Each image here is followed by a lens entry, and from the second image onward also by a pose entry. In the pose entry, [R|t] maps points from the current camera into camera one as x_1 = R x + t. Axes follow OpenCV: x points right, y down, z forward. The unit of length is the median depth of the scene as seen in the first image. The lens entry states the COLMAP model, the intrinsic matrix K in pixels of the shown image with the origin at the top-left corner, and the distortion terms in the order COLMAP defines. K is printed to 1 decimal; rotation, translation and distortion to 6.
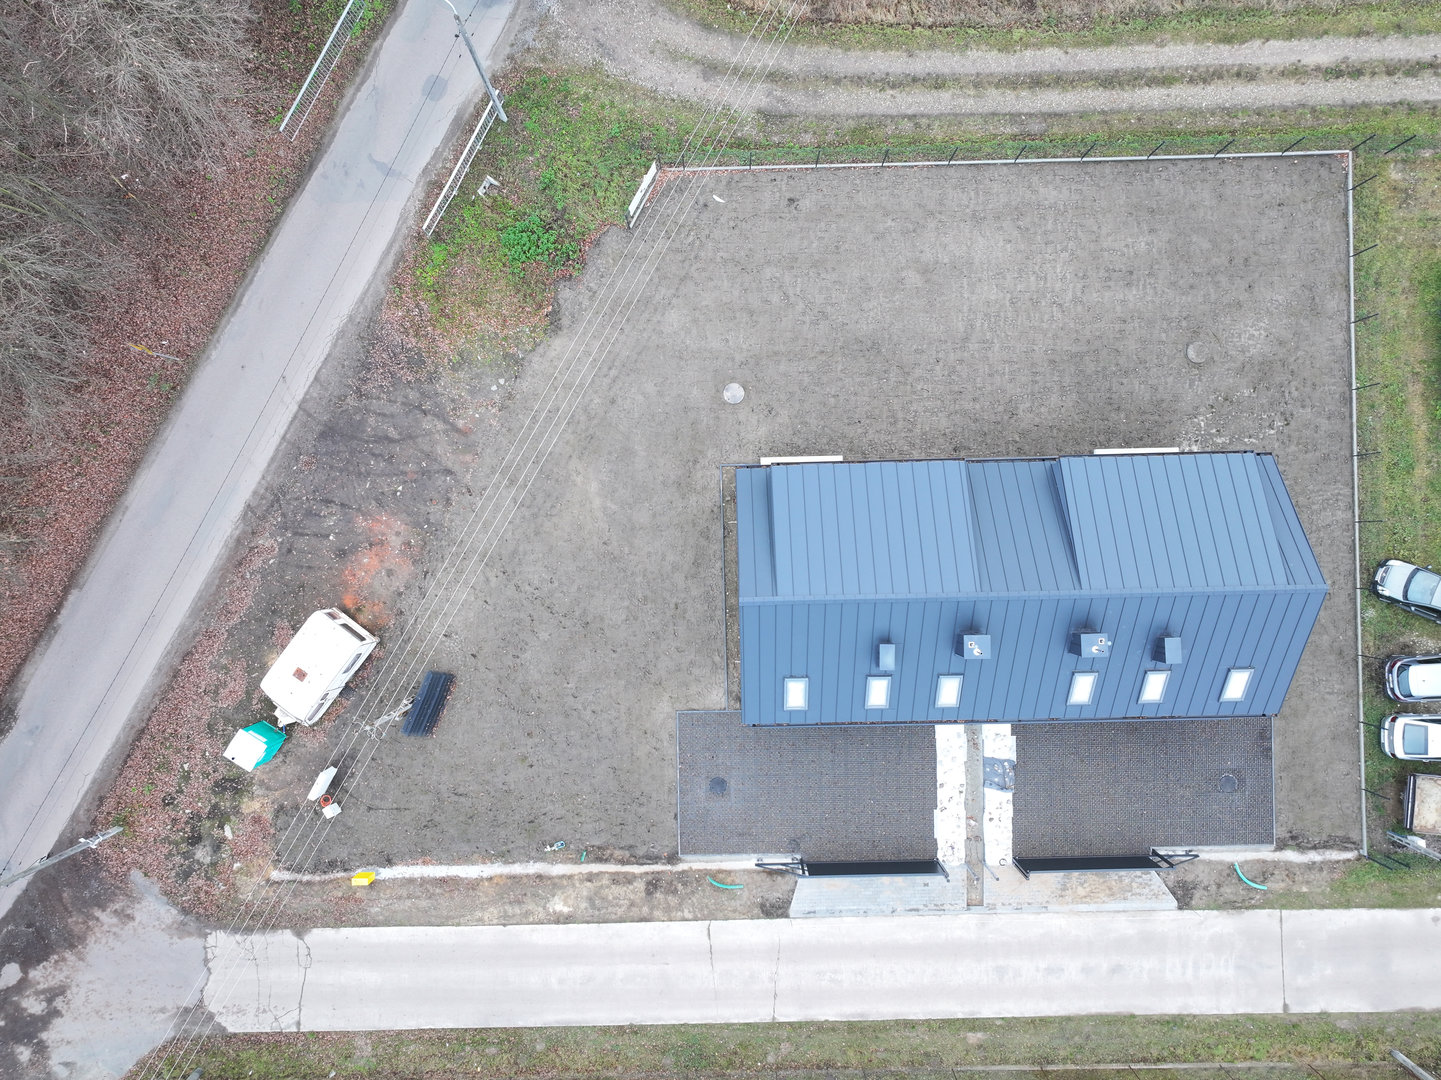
lens RADIAL K [[1016.3, 0, 719.4], [0, 1016.3, 534.4], [0, 0, 1]] dist [0.005966, 0.009931]
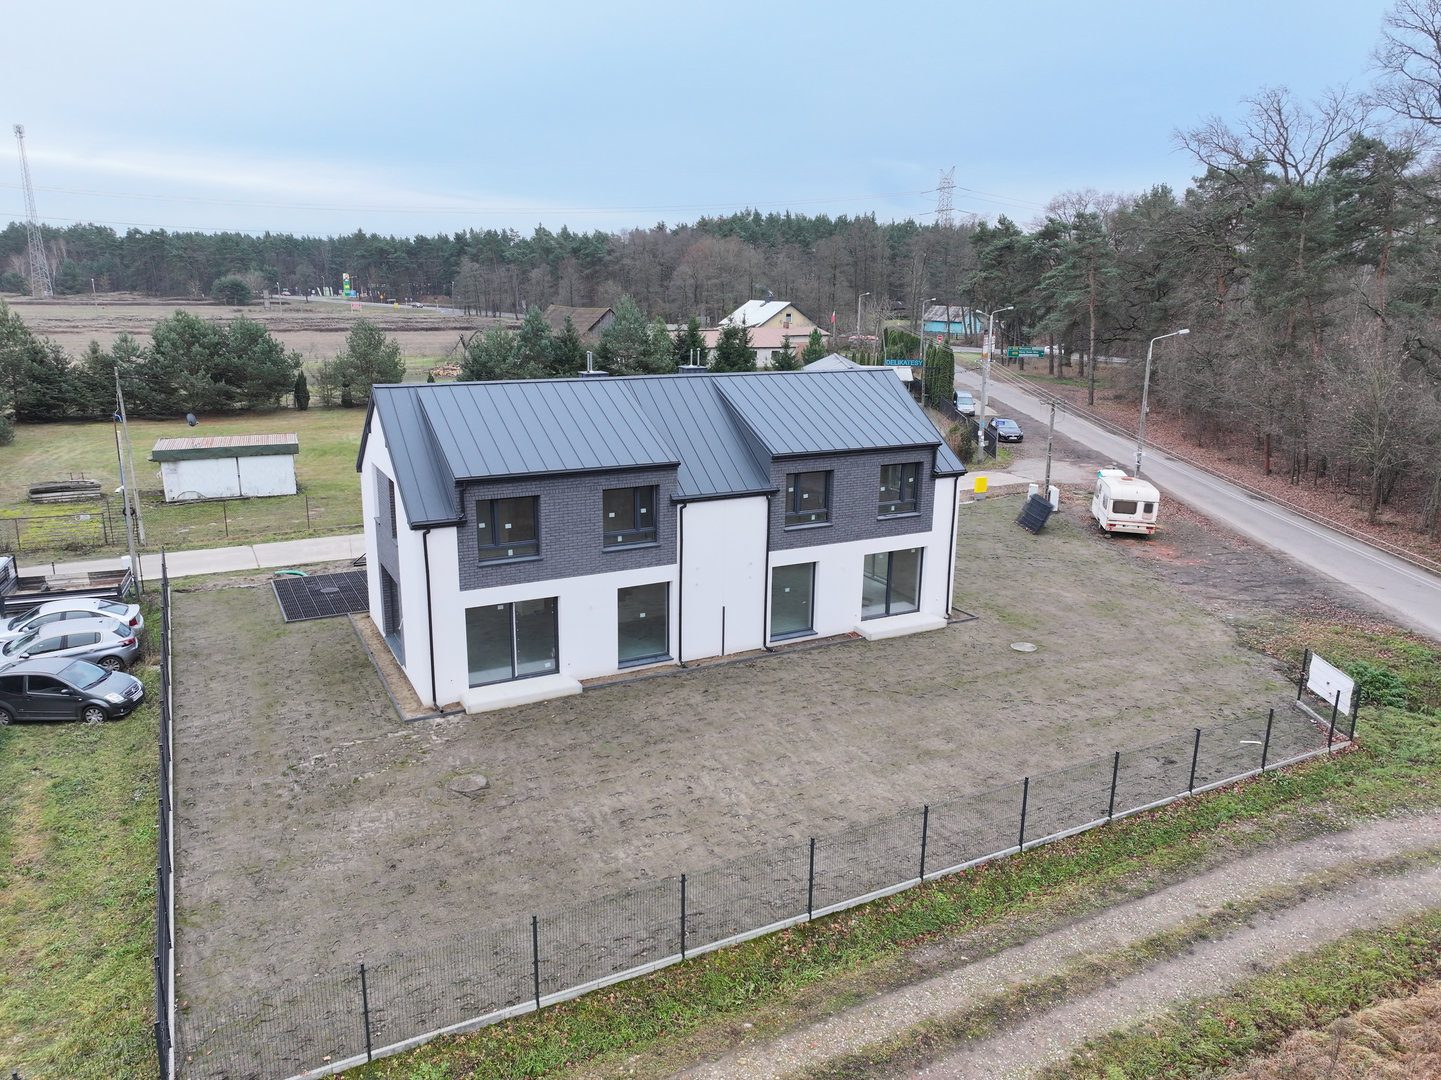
lens RADIAL K [[1016.3, 0, 724.4], [0, 1016.3, 537.1], [0, 0, 1]] dist [0.005966, 0.009931]
pose [[-0.892900, 0.108574, -0.436969, 0.575119], [-0.450239, -0.223567, 0.864467, -0.715825], [-0.003833, 0.968623, 0.248507, 0.712565]]
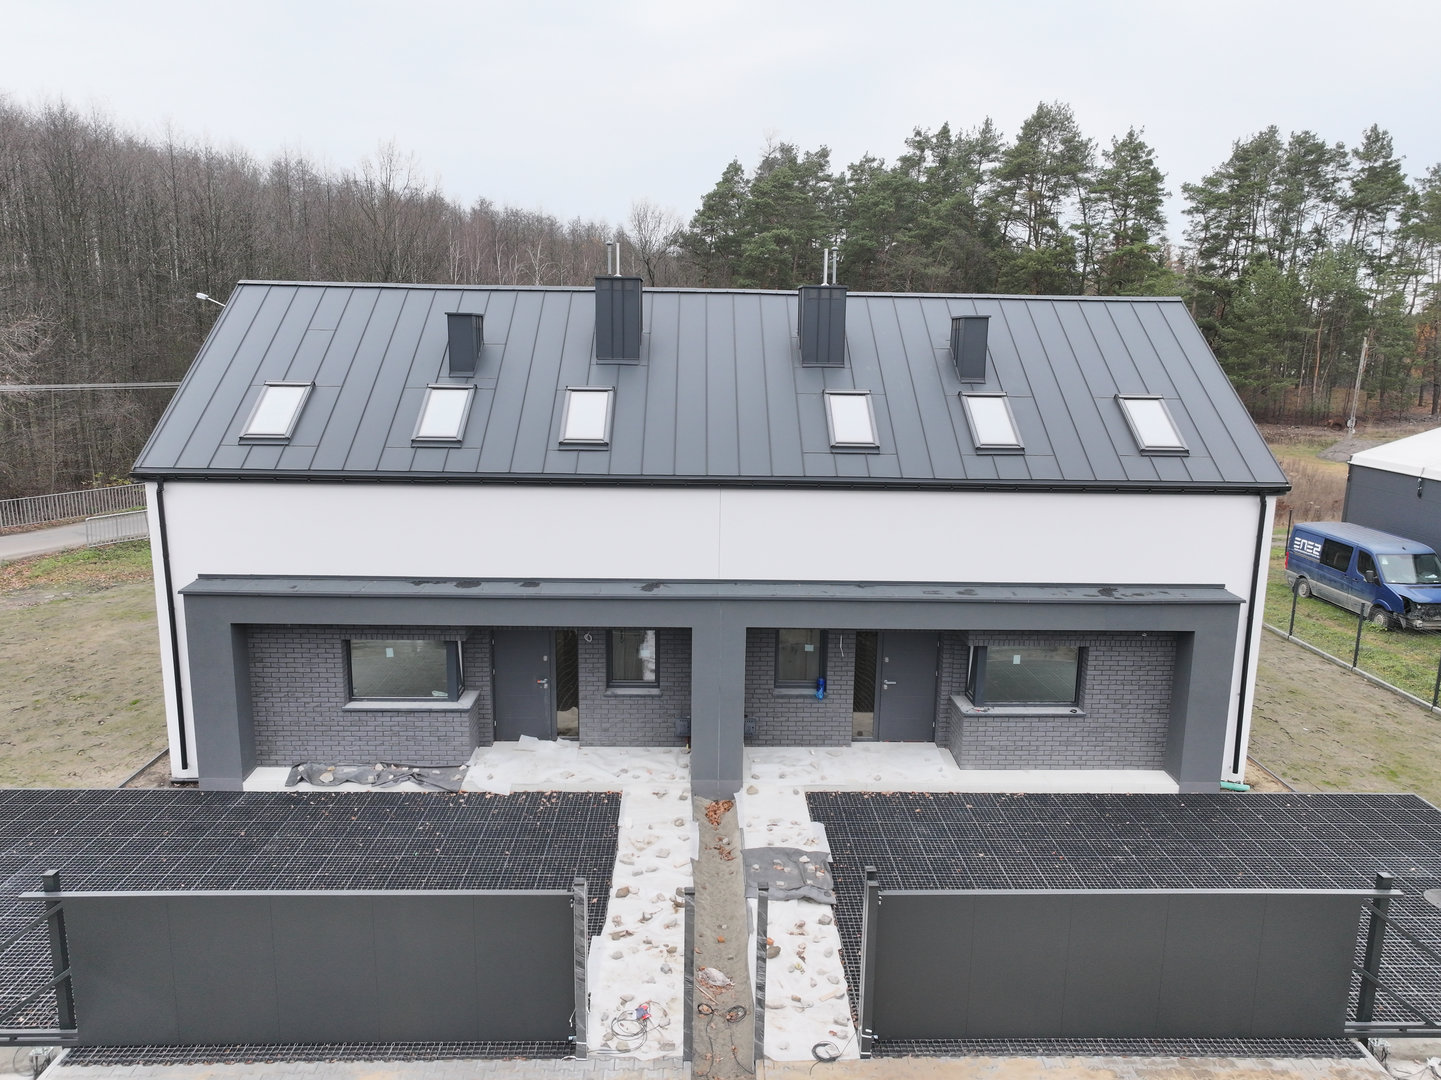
lens RADIAL K [[1016.3, 0, 719.5], [0, 1016.3, 535.1], [0, 0, 1]] dist [0.005966, 0.009931]
pose [[0.999649, 0.025443, 0.007443, 0.244245], [0.002434, 0.191483, -0.981493, 0.556701], [-0.026397, 0.981166, 0.191353, 0.812920]]
